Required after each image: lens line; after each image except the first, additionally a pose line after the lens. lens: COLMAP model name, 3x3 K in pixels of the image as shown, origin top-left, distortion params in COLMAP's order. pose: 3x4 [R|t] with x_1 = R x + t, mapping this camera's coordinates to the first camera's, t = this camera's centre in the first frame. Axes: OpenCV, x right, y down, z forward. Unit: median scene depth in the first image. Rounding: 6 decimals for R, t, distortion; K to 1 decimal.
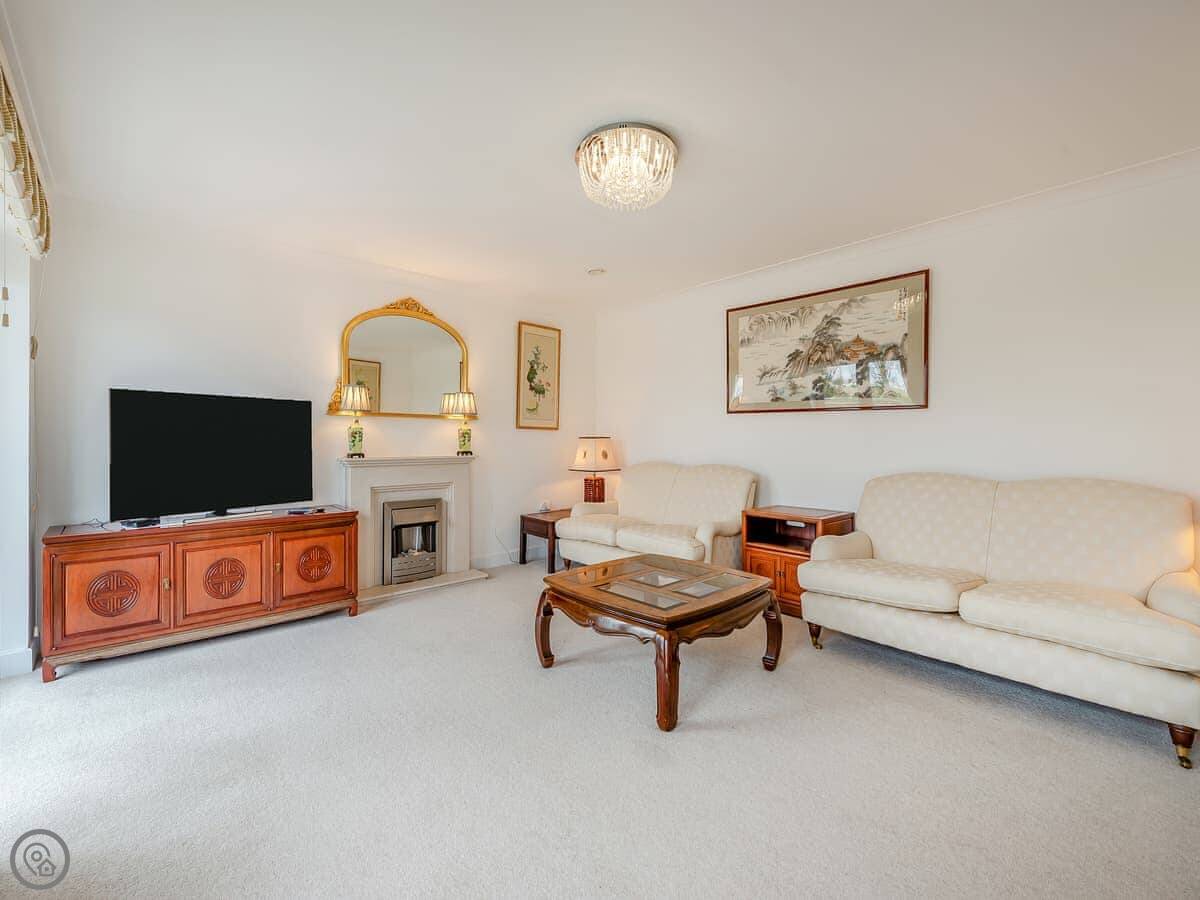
lens RADIAL K [[524.8, 0, 615.4], [0, 524.8, 441.9], [0, 0, 1]] dist [-0.000045, -0.001484]
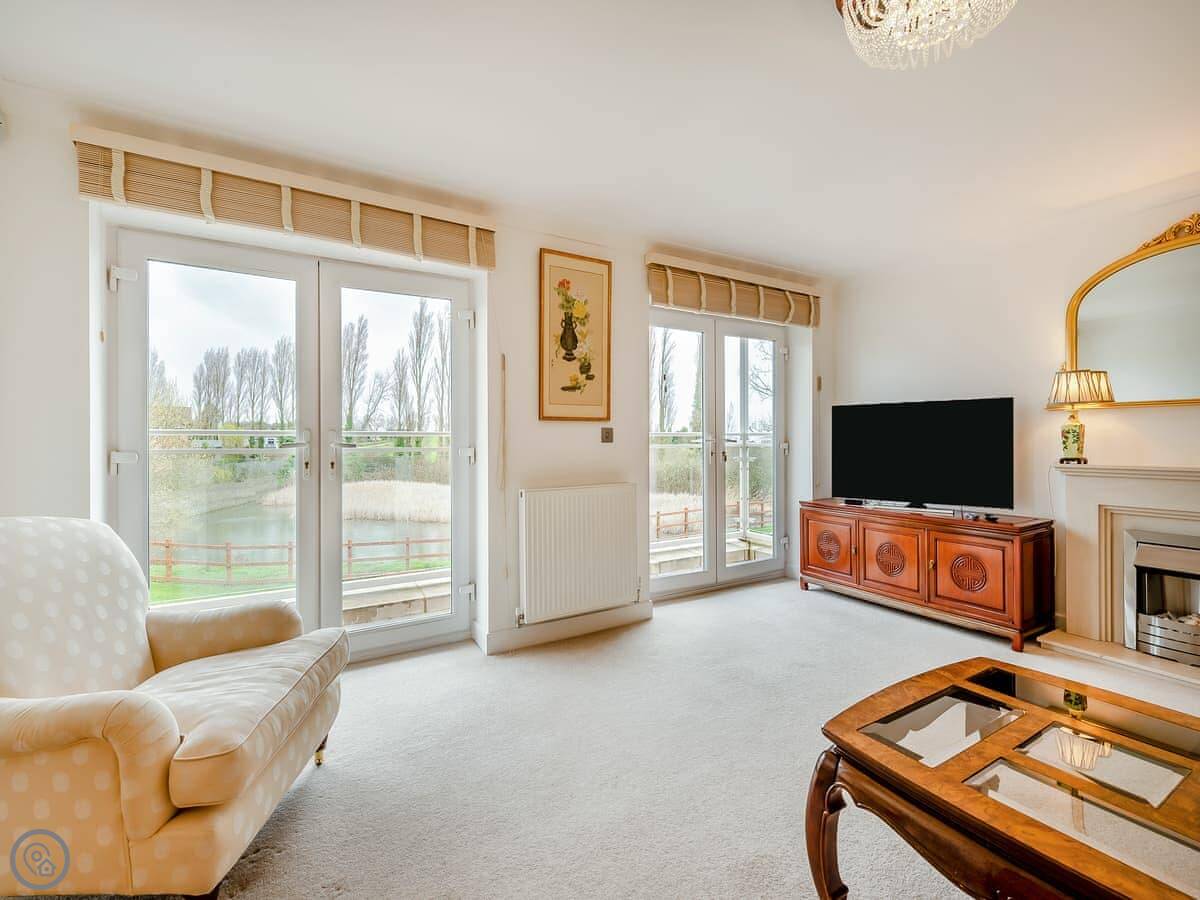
lens RADIAL K [[522.1, 0, 591.6], [0, 522.1, 444.1], [0, 0, 1]] dist [-0.000657, -0.001279]
pose [[-0.238609, 0.004084, -0.971107, 0.504696], [-0.004290, 0.999977, 0.005259, 0.000254], [0.971106, 0.005421, -0.238586, 0.580568]]
